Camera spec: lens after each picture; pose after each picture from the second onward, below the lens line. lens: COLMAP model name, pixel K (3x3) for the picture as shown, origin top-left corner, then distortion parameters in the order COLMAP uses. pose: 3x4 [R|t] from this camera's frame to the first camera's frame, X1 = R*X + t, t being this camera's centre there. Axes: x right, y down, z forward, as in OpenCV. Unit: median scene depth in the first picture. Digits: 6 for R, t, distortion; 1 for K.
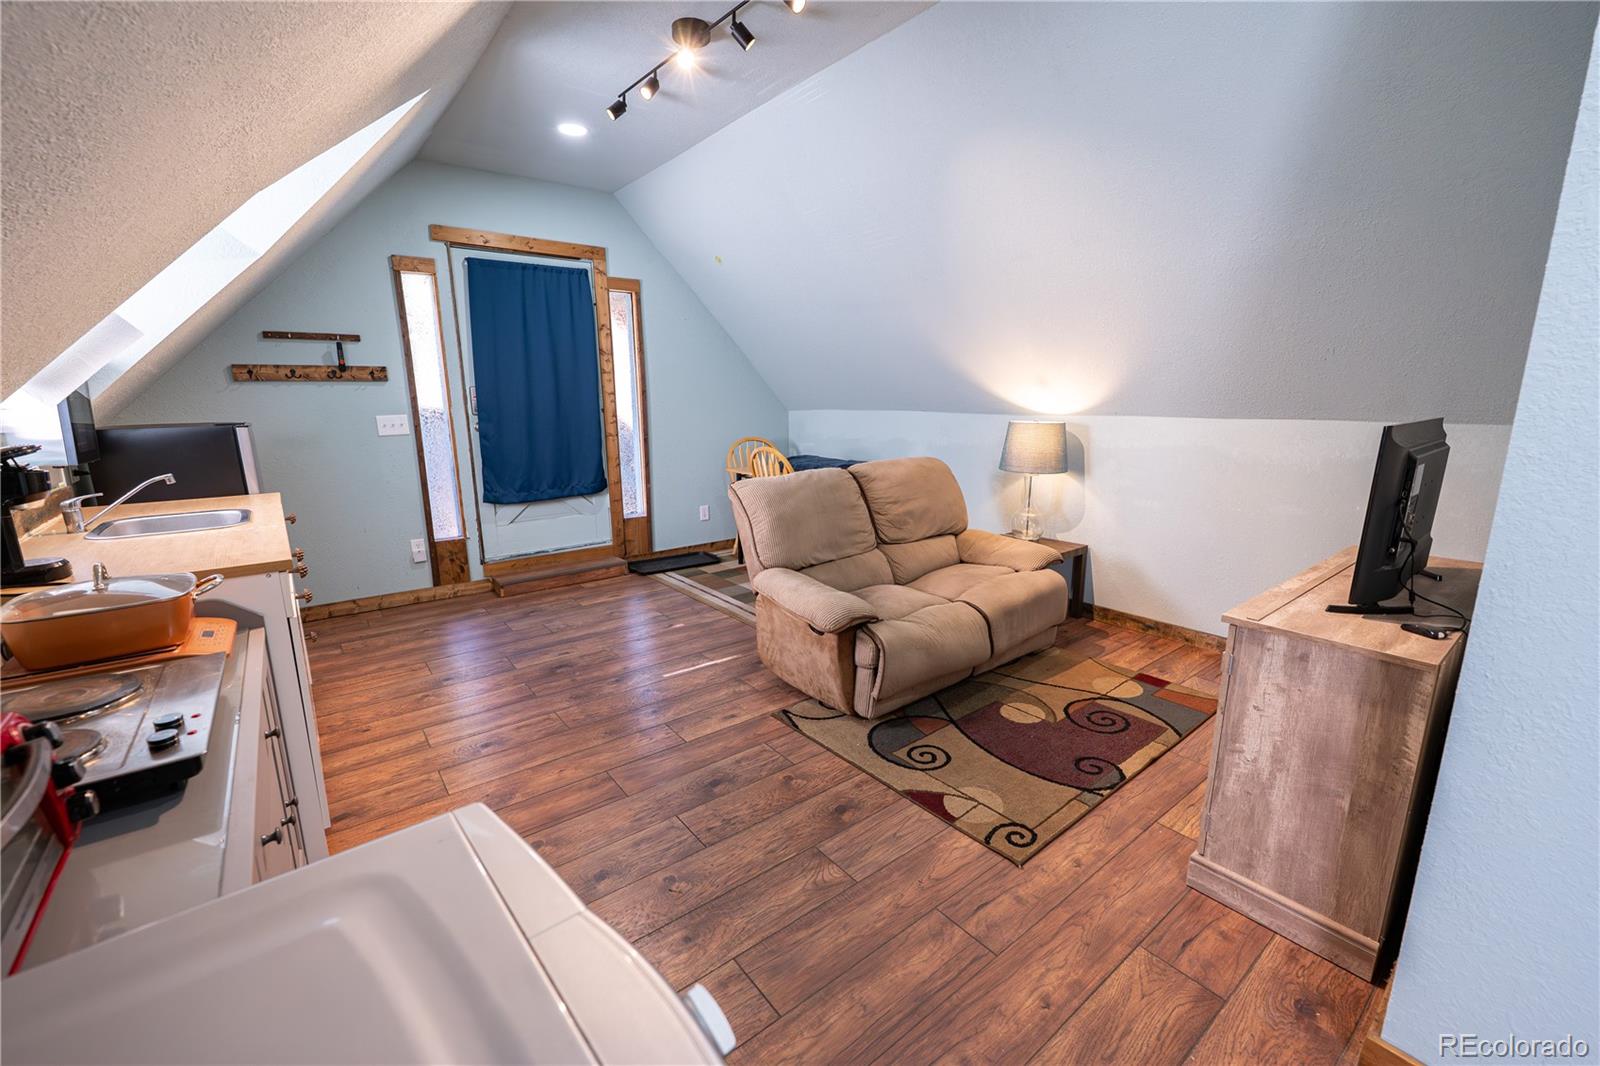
lens RADIAL K [[655.7, 0, 789.5], [0, 655.7, 528.7], [0, 0, 1]] dist [0.004973, 0.001011]
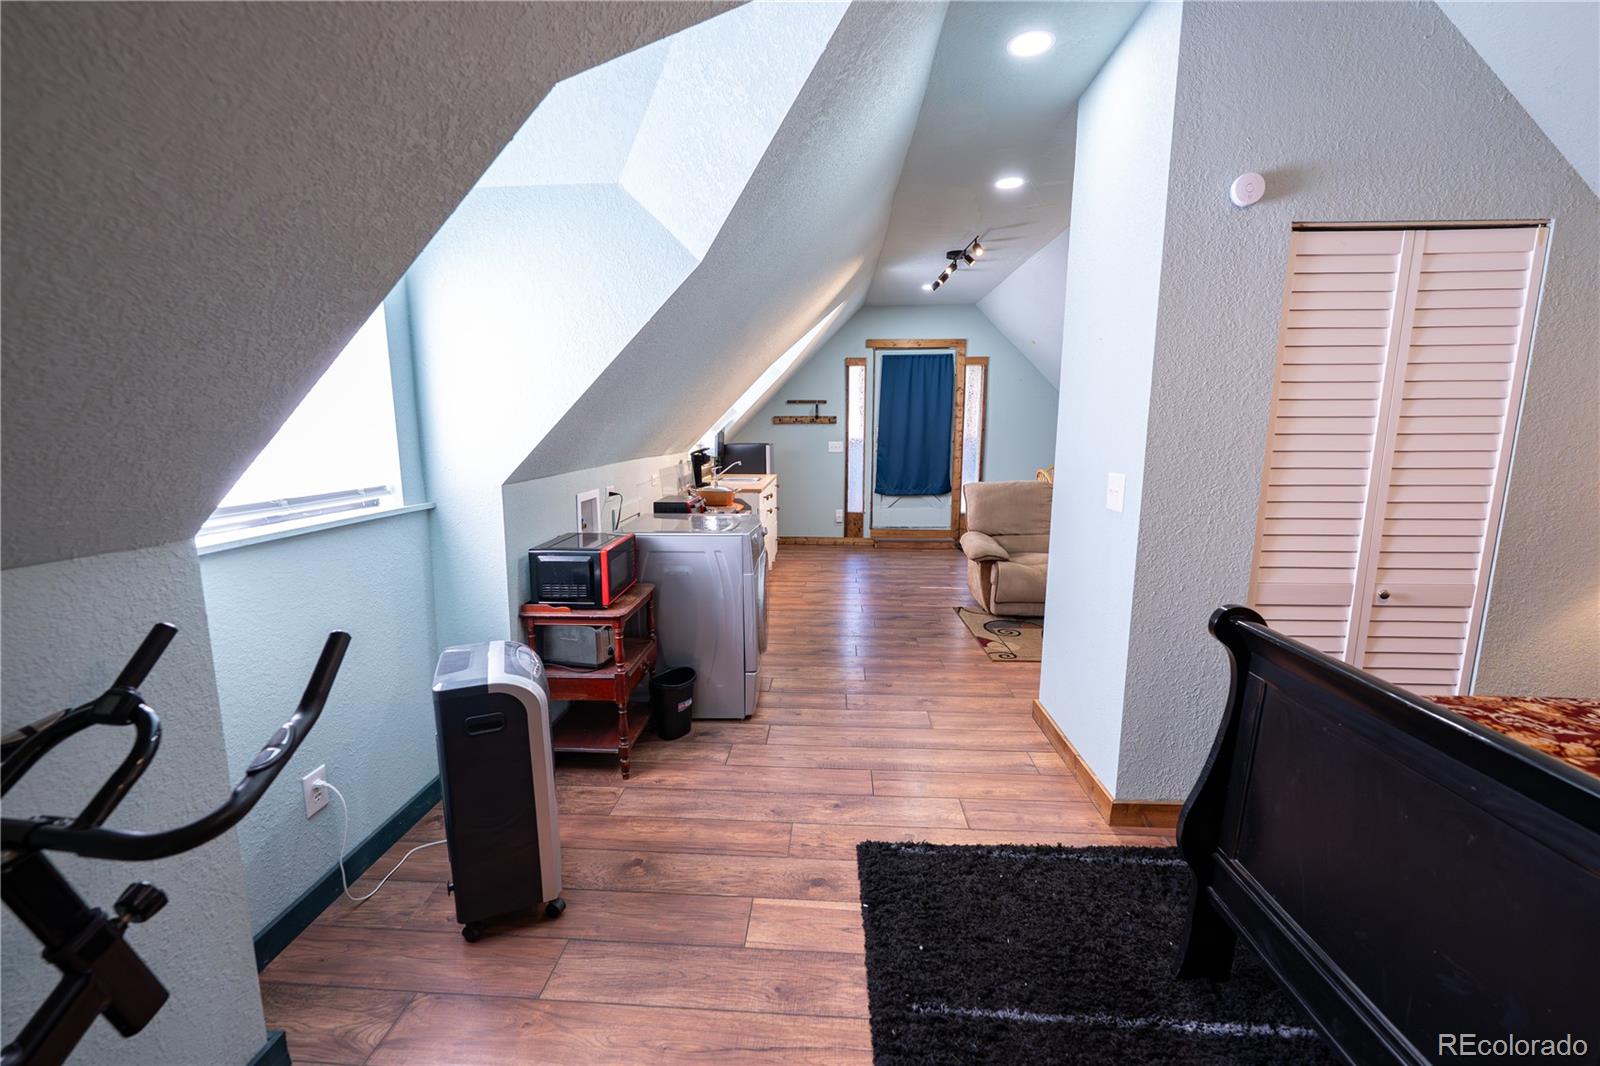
lens RADIAL K [[655.7, 0, 799.0], [0, 655.7, 532.8], [0, 0, 1]] dist [0.004973, 0.001011]
pose [[0.758345, 0.114327, -0.641750, 0.530572], [-0.139228, 0.990189, 0.011878, 0.074875], [0.636812, 0.080341, 0.766822, -0.467478]]
